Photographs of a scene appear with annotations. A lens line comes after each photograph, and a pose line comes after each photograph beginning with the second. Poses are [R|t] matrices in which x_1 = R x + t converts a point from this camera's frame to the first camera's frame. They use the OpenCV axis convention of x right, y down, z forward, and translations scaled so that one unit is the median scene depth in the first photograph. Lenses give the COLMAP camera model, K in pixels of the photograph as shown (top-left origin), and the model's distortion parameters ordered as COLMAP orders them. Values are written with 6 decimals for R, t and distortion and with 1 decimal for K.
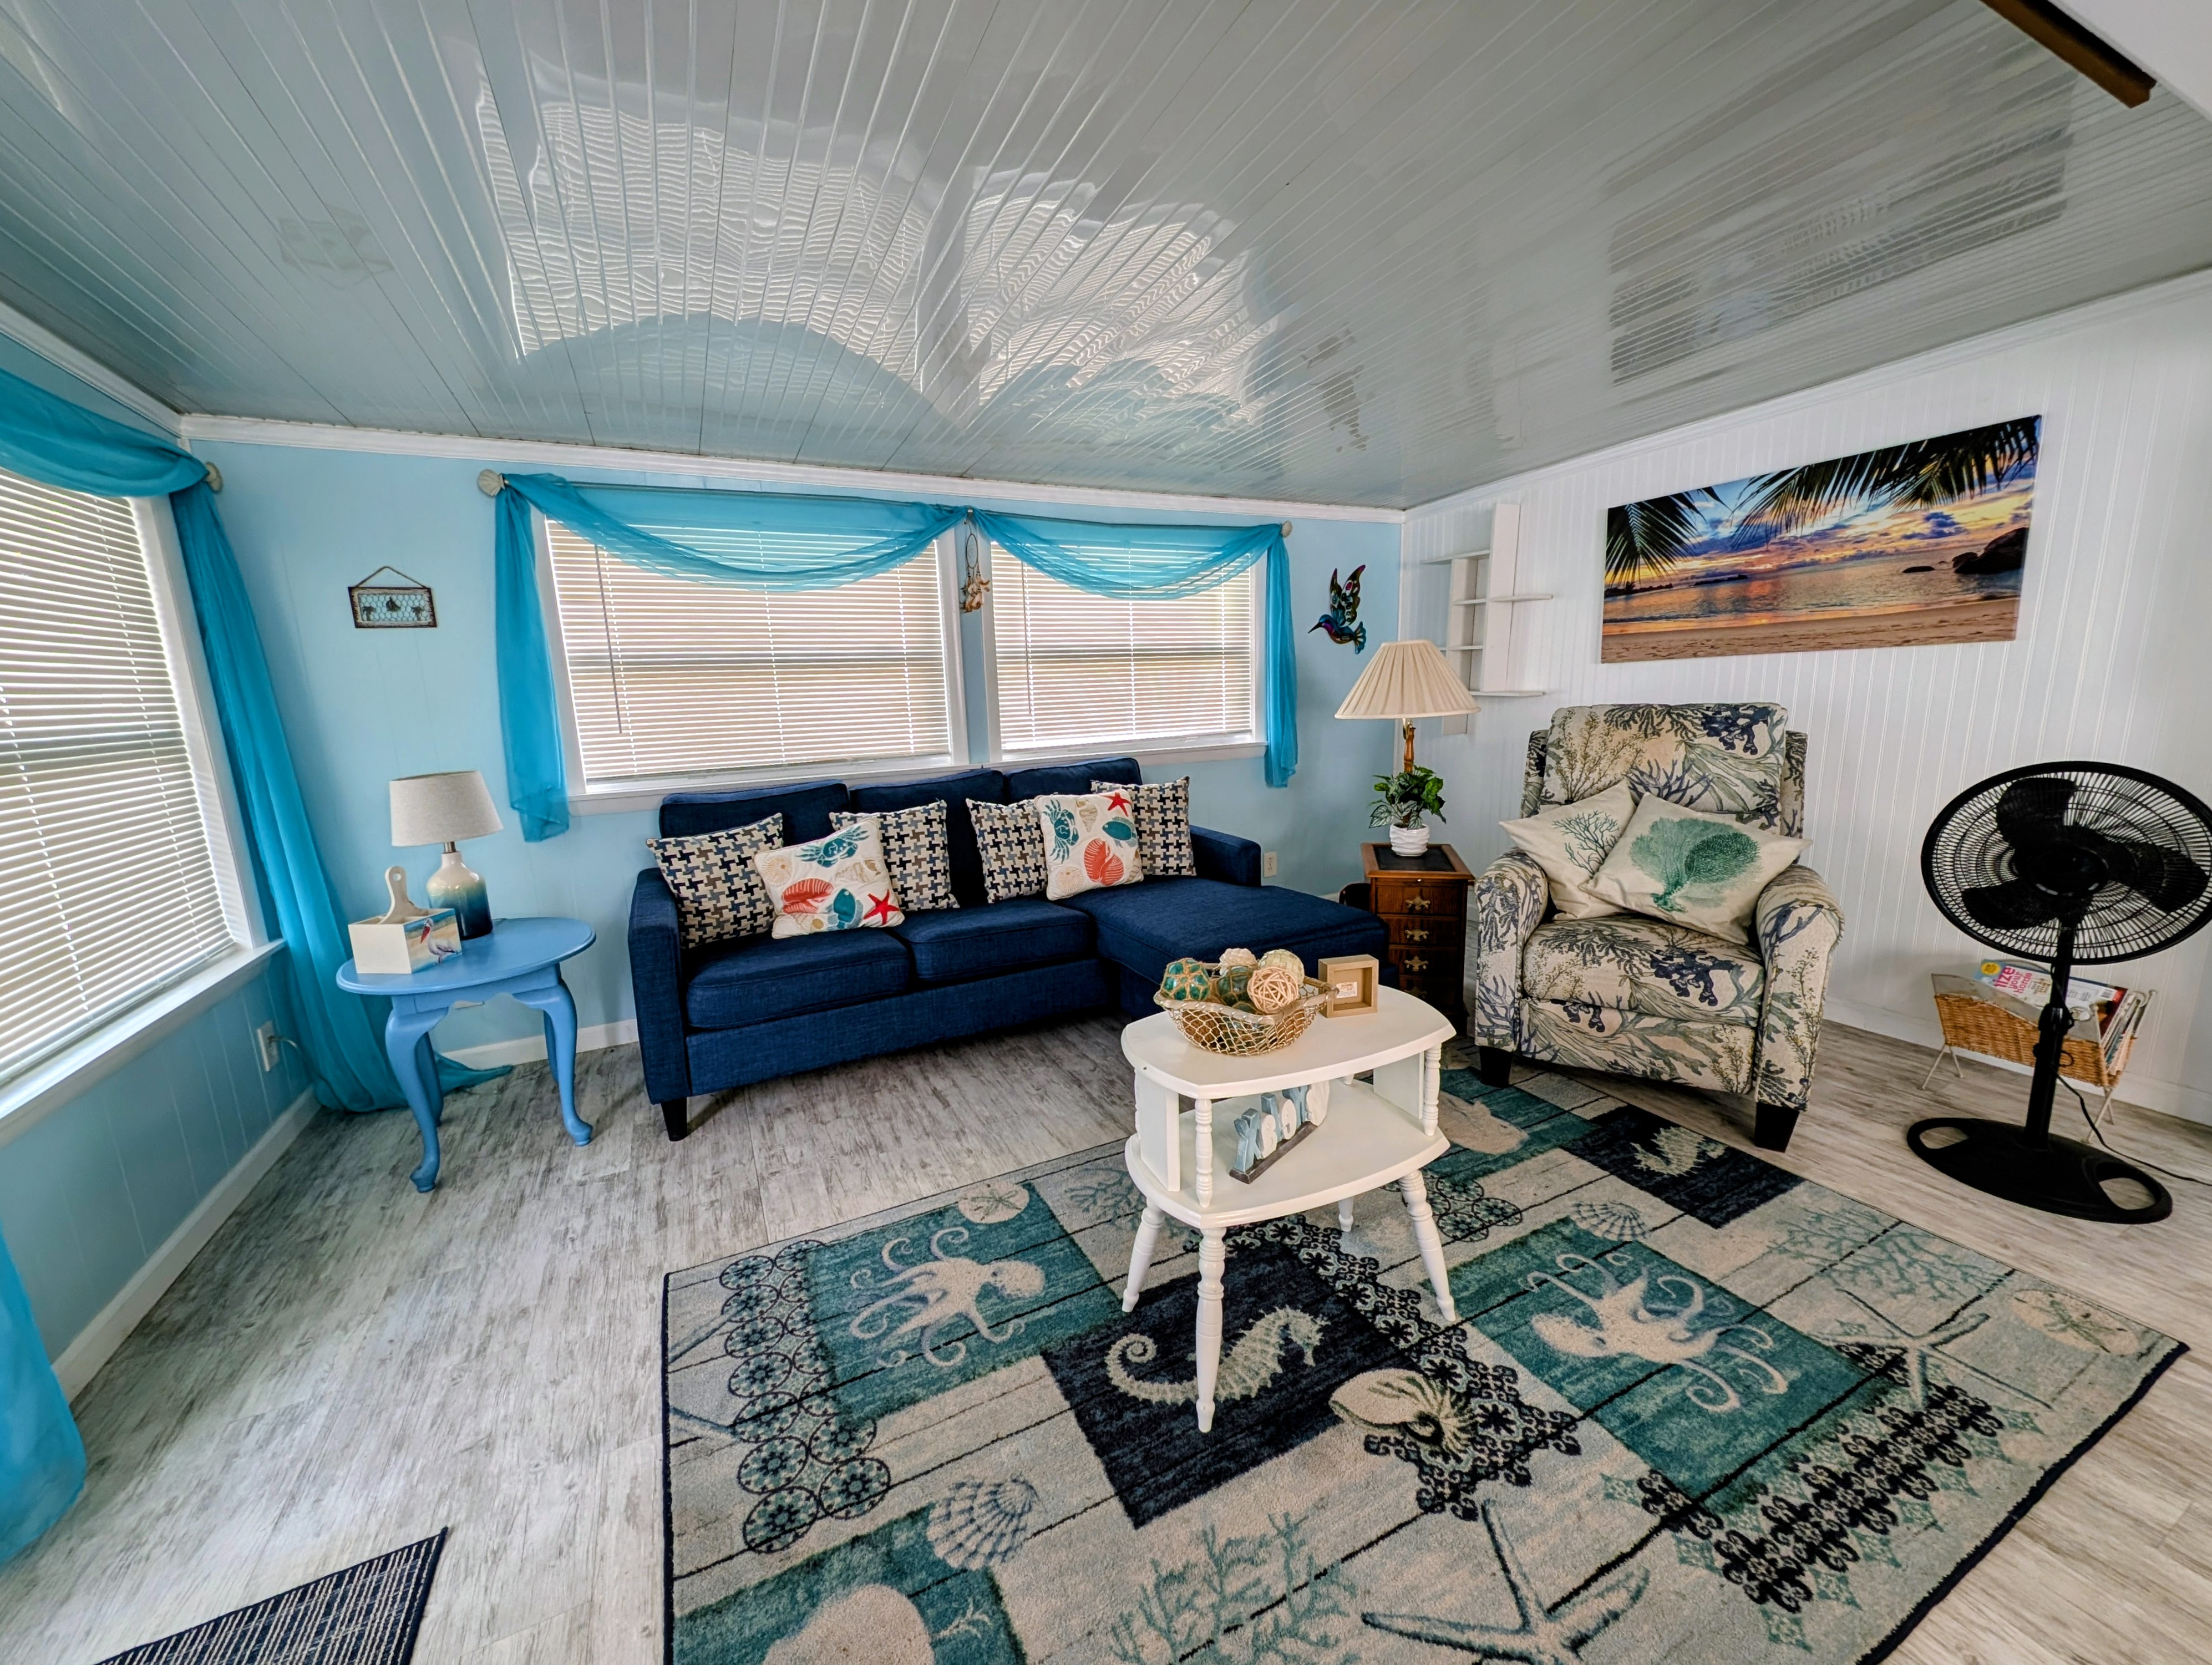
lens RADIAL K [[823.2, 0, 1108.7], [0, 823.2, 827.6], [0, 0, 1]] dist [0.000547, -0.000314]
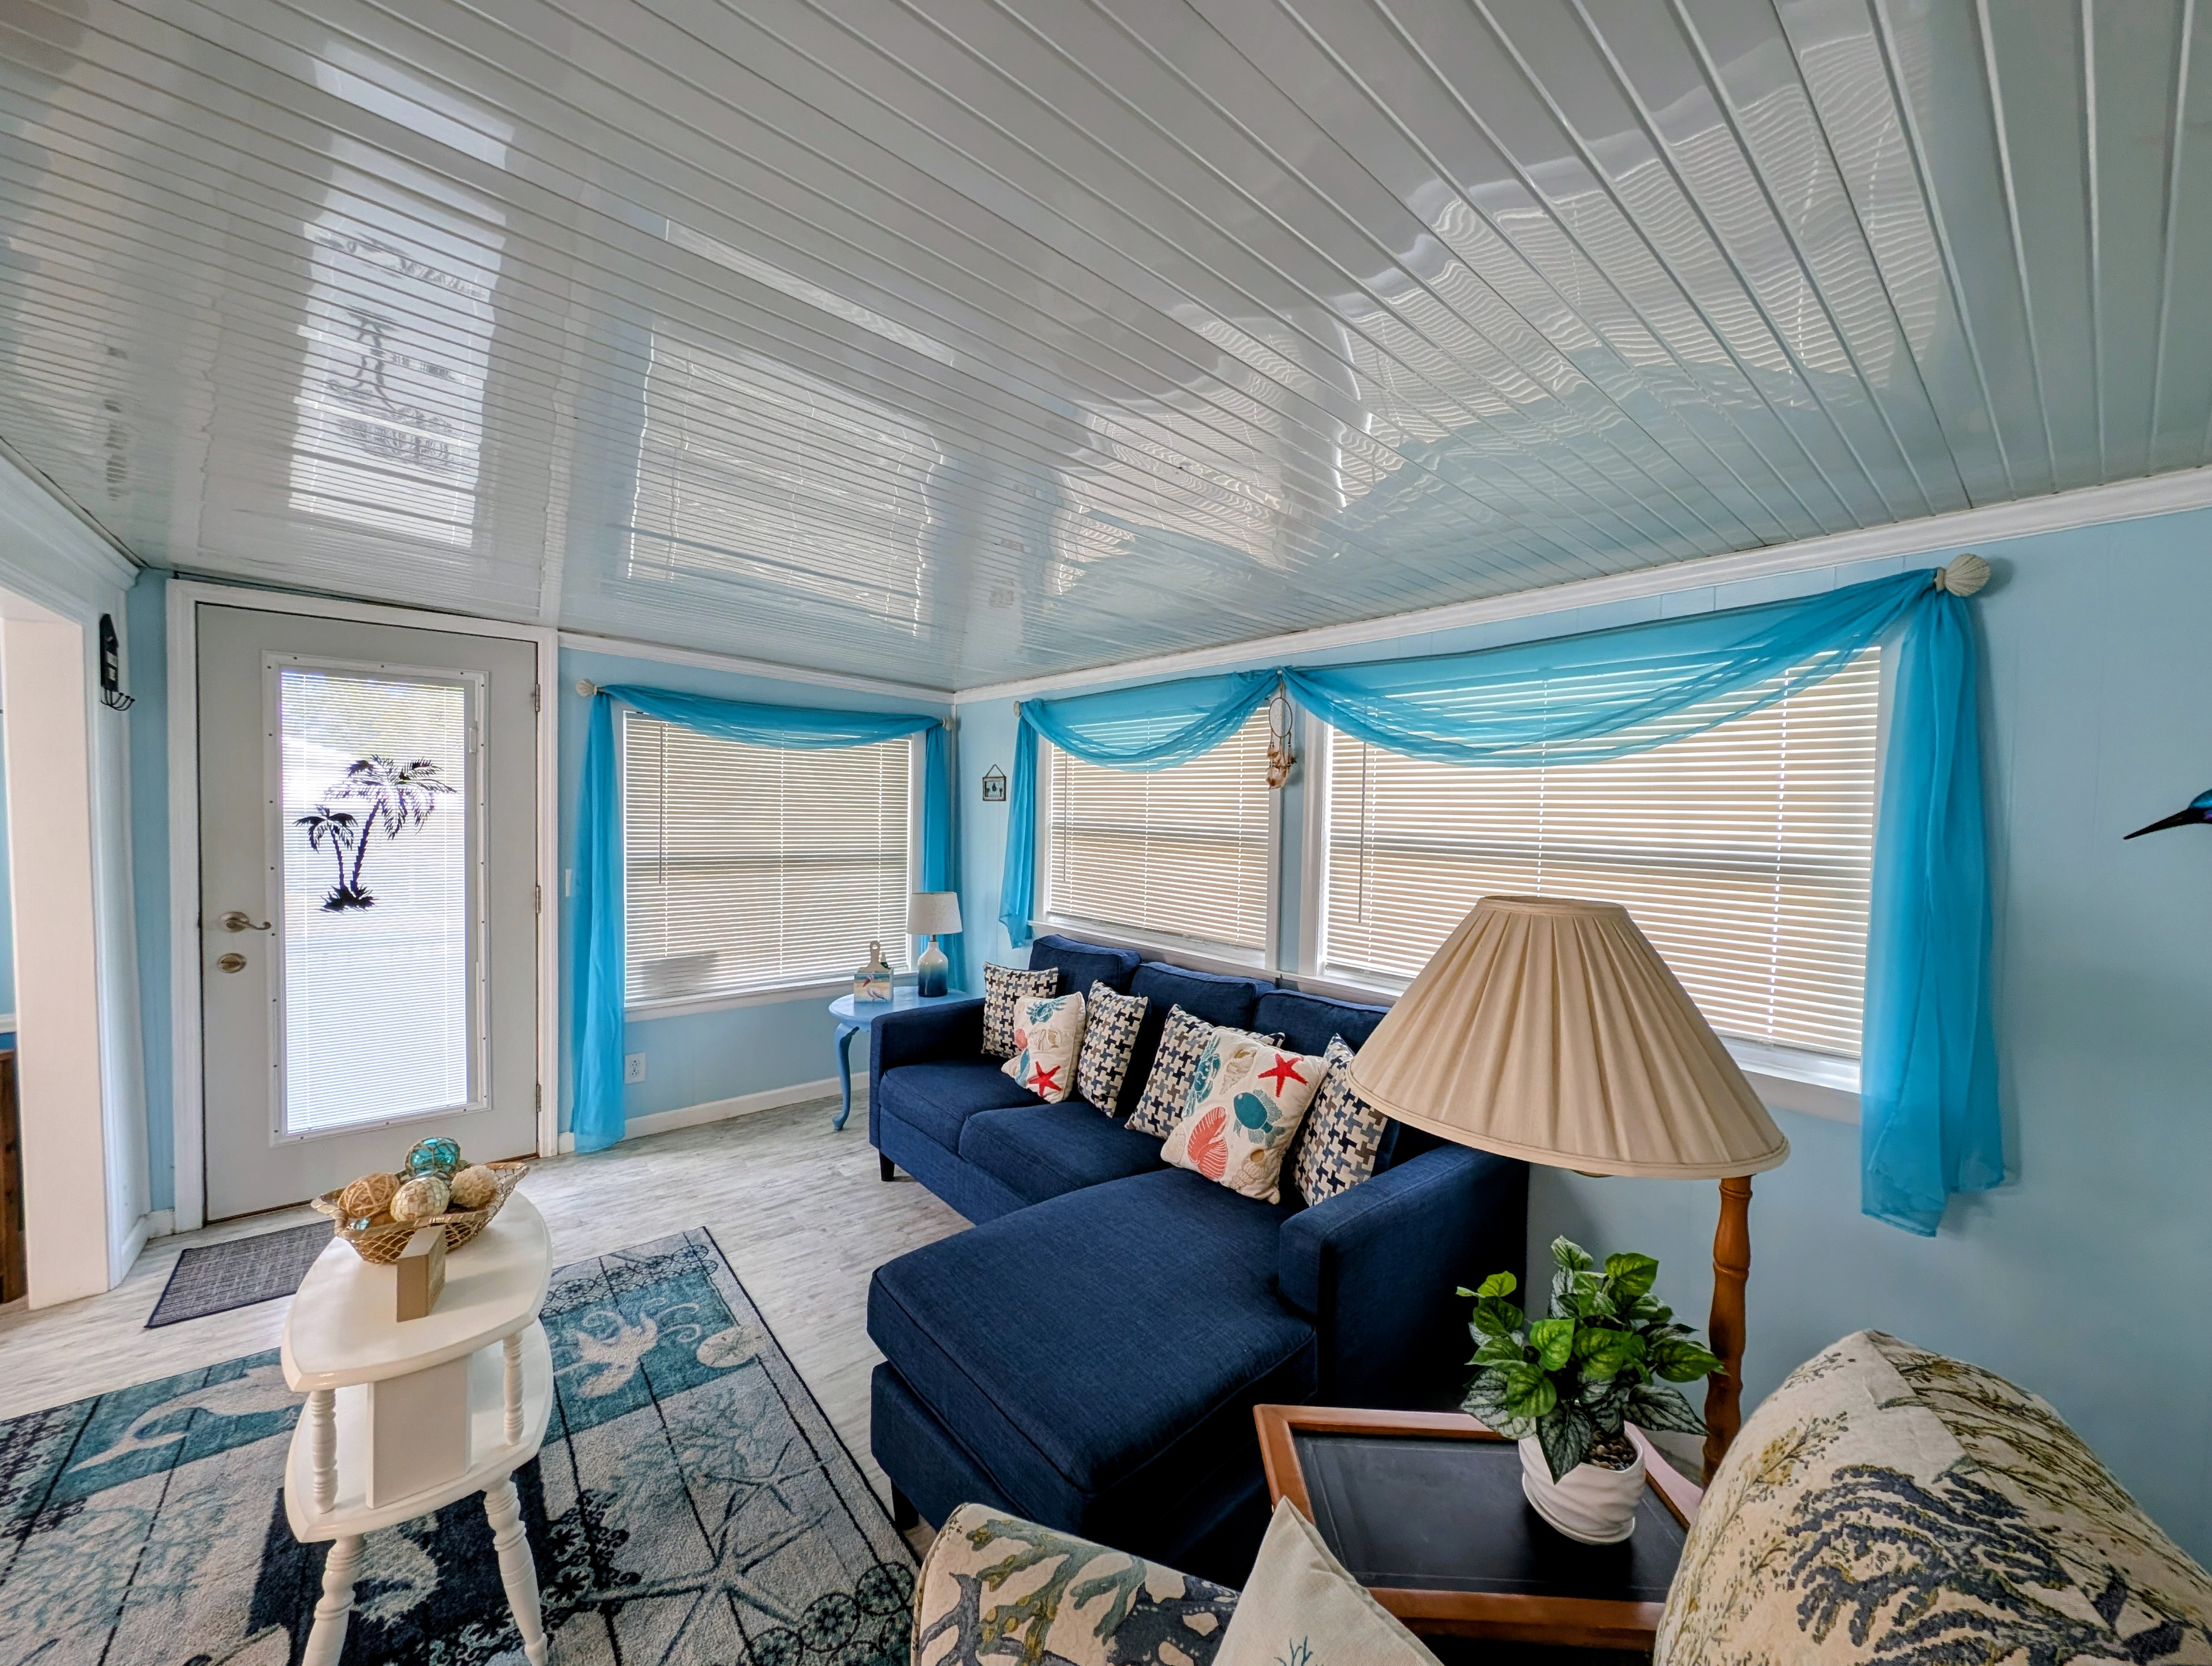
lens RADIAL K [[823.3, 0, 1108.7], [0, 823.3, 828.1], [0, 0, 1]] dist [0.000547, -0.000314]
pose [[0.251897, 0.059050, -0.965951, 1.318674], [-0.211847, 0.977293, 0.004498, -0.425326], [0.944282, 0.203501, 0.258687, 1.394876]]
